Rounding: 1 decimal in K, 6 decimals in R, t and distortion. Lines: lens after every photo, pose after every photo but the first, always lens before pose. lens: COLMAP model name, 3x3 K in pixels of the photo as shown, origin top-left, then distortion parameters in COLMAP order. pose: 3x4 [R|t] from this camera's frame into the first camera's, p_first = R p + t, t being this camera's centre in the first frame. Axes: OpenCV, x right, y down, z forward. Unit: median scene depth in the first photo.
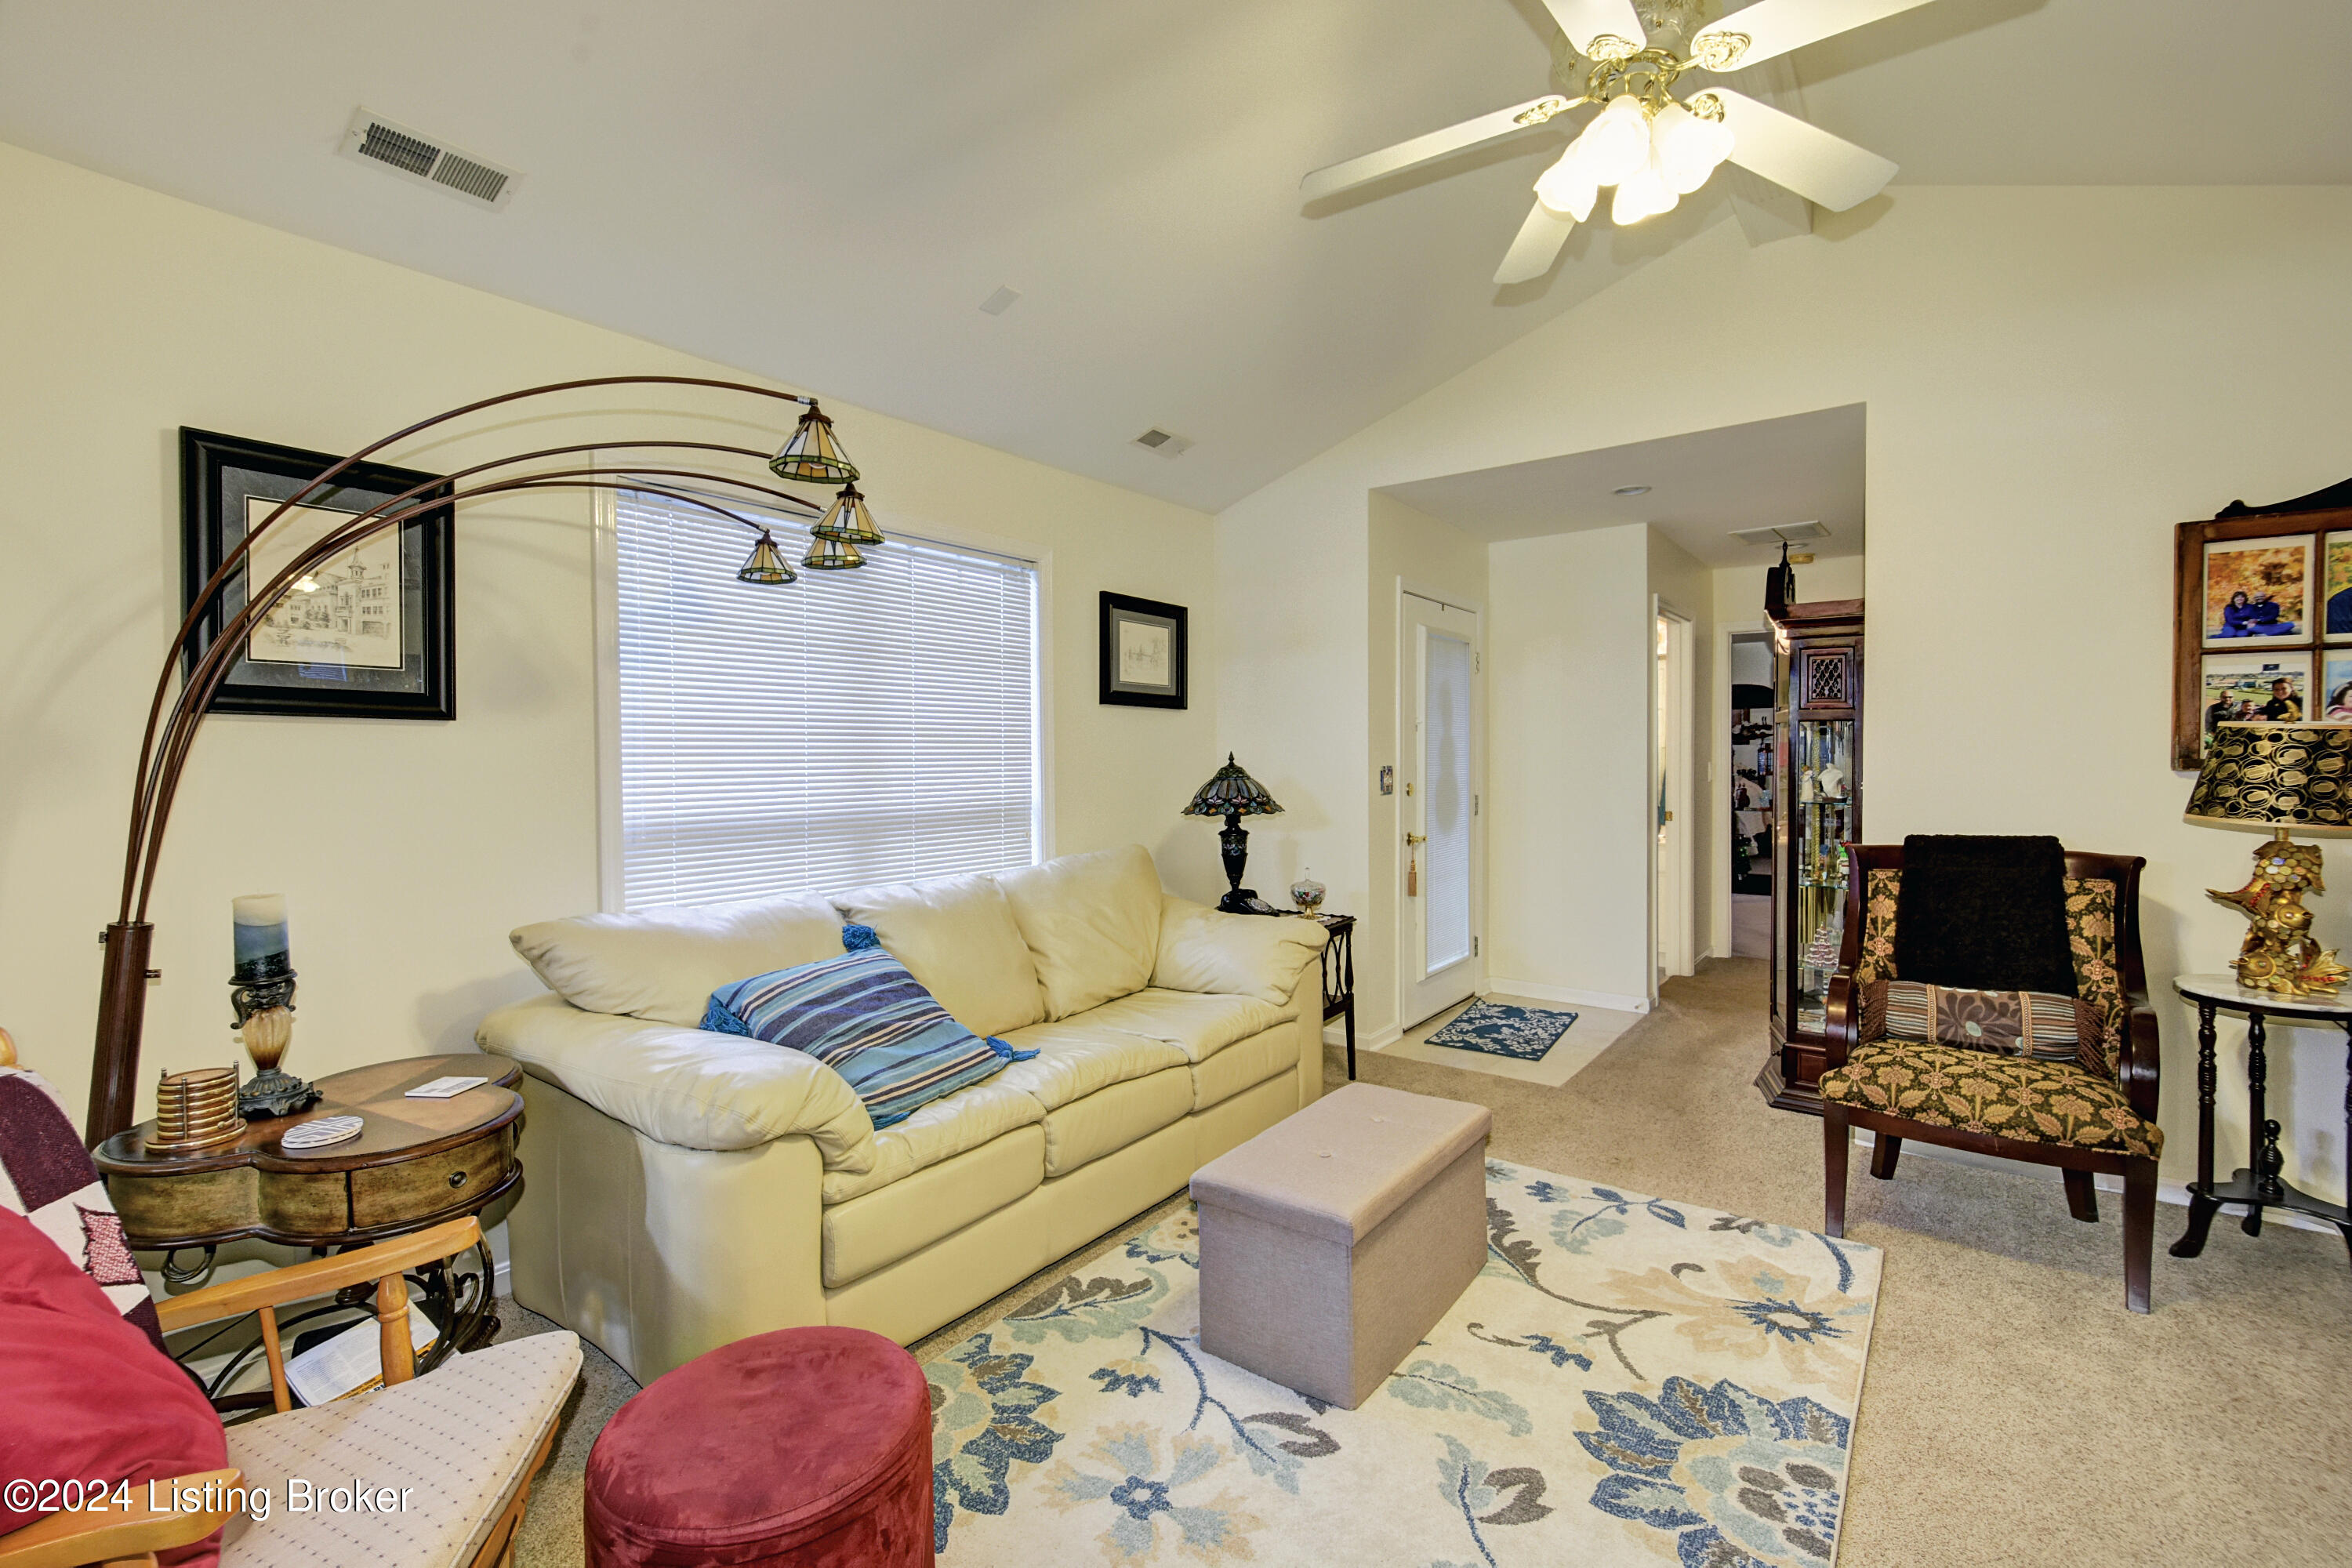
lens RADIAL K [[1026.0, 0, 1178.0], [0, 1026.0, 773.3], [0, 0, 1]] dist [0.000942, -0.001992]
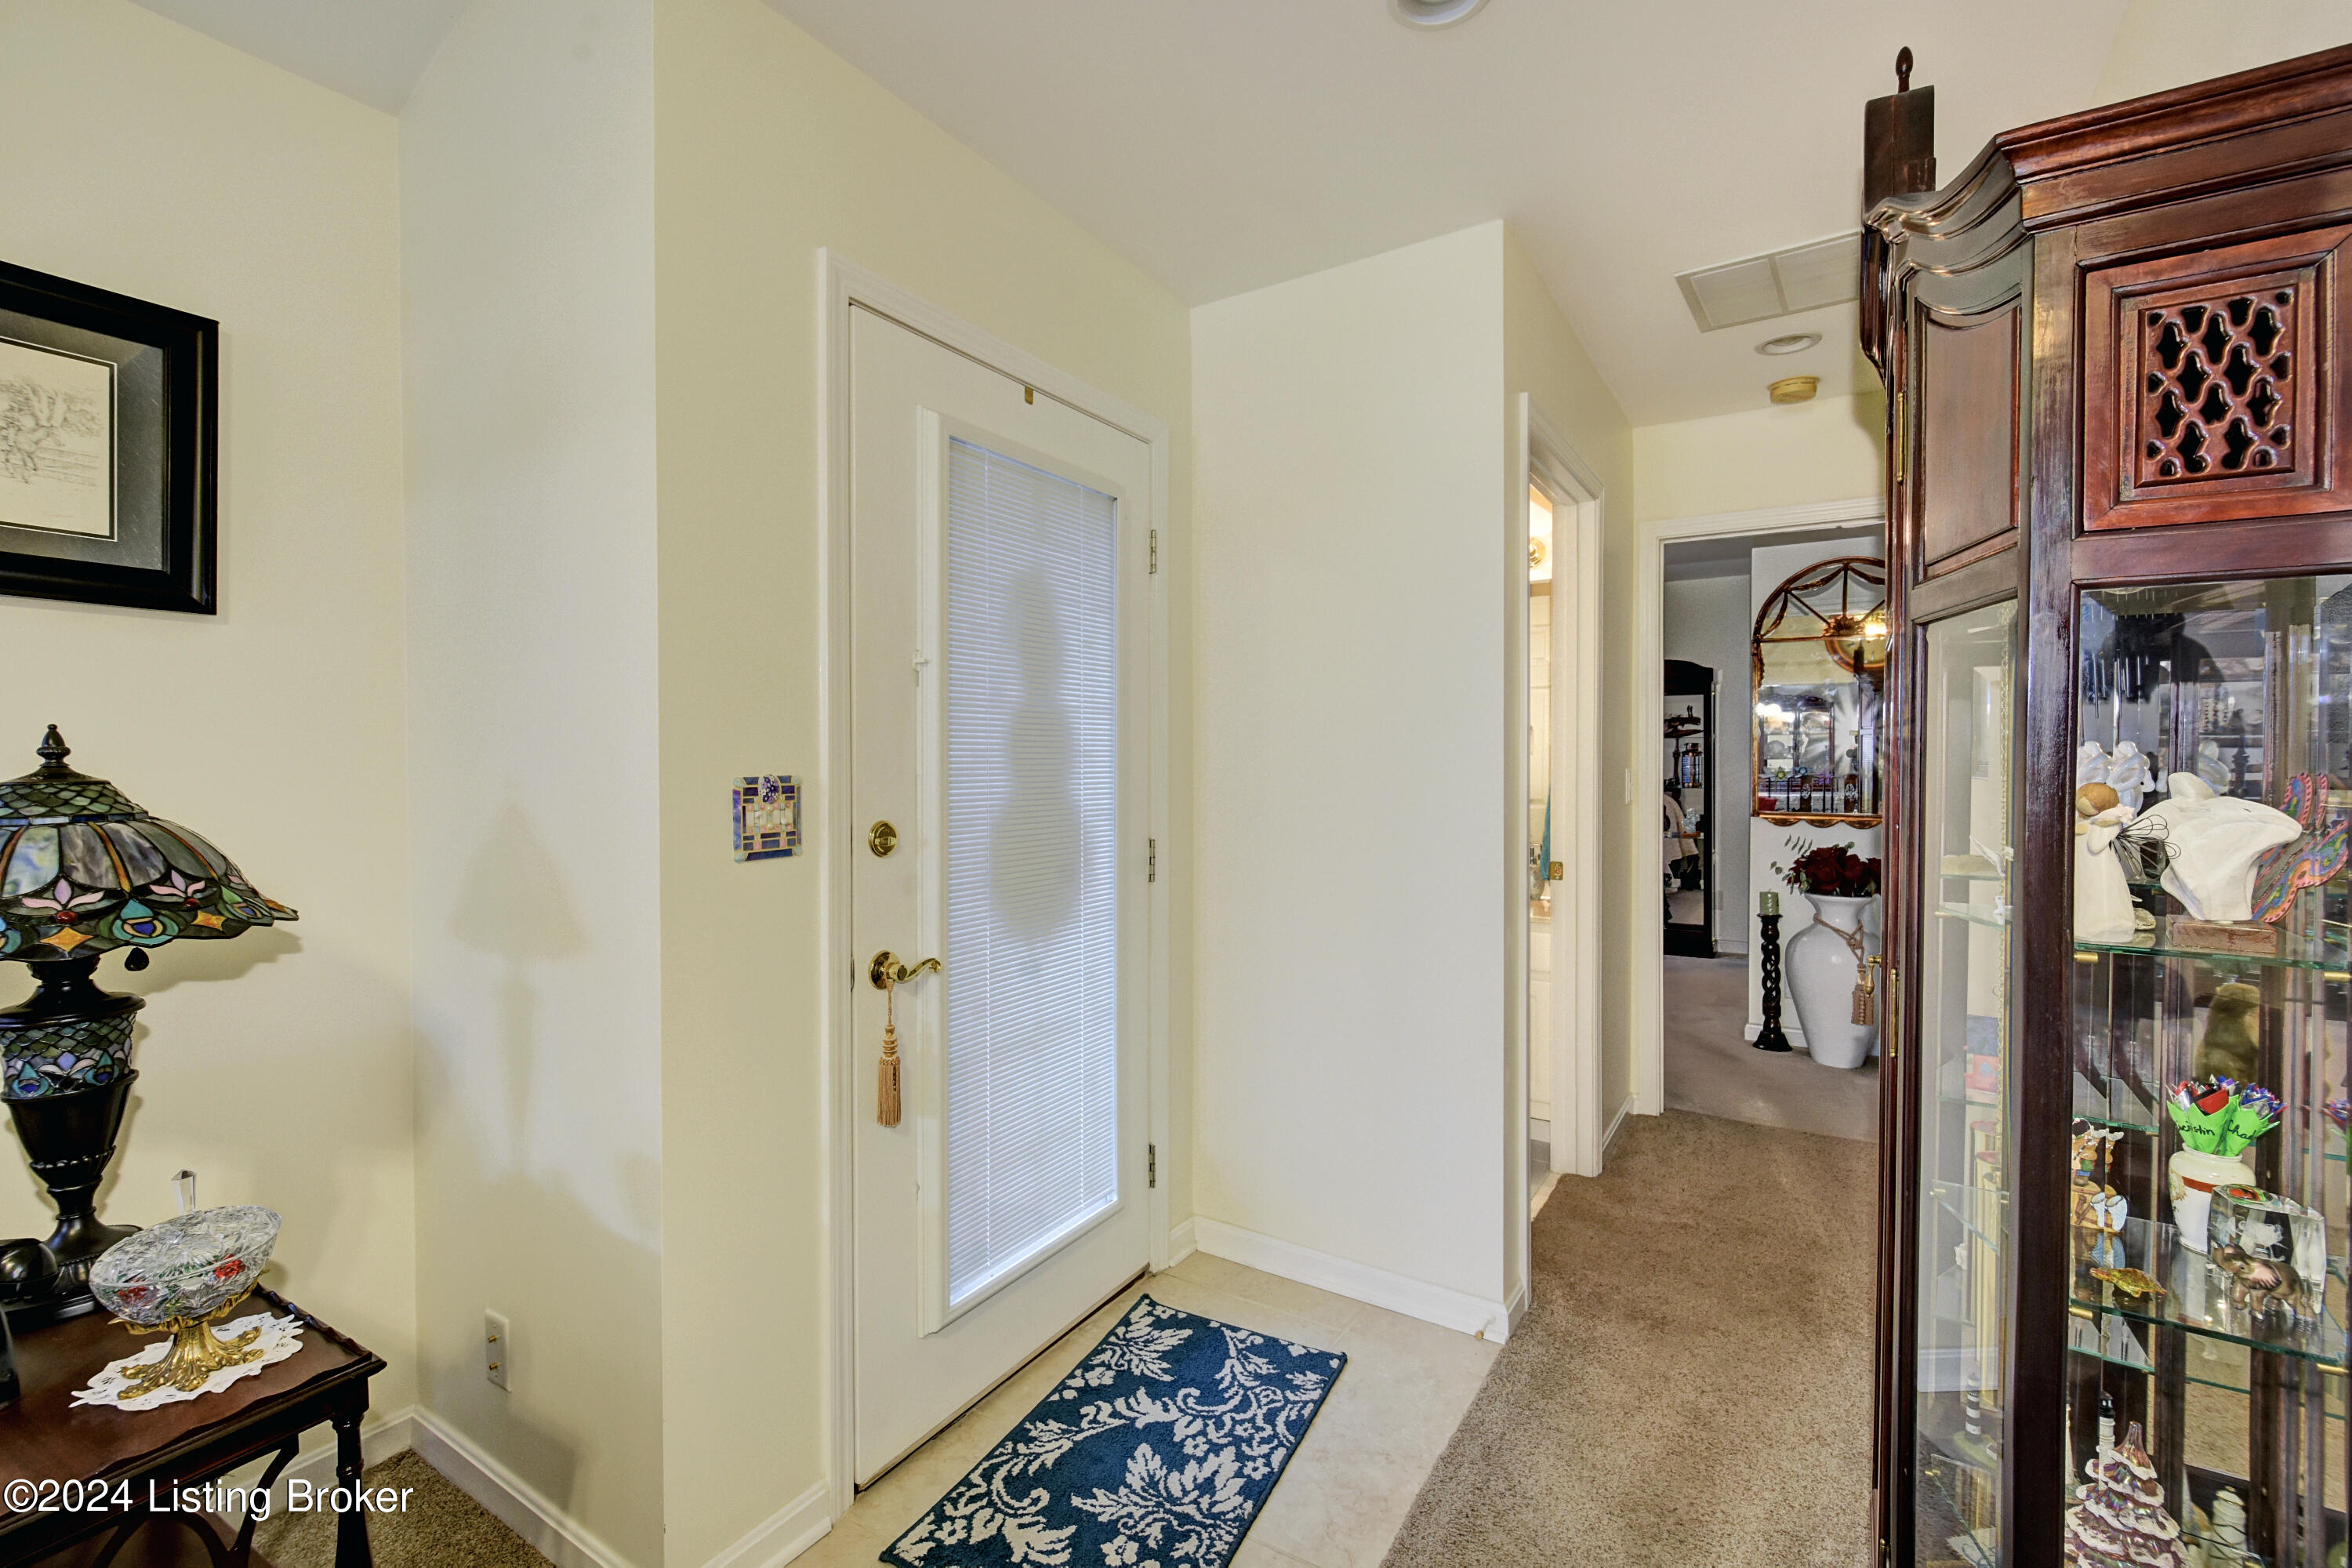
lens RADIAL K [[1026.0, 0, 1183.2], [0, 1026.0, 771.1], [0, 0, 1]] dist [0.000942, -0.001992]
pose [[0.996275, 0.003731, 0.086151, 0.299950], [-0.002883, 0.999946, -0.009960, -0.005341], [-0.086183, 0.009675, 0.996232, 0.609973]]
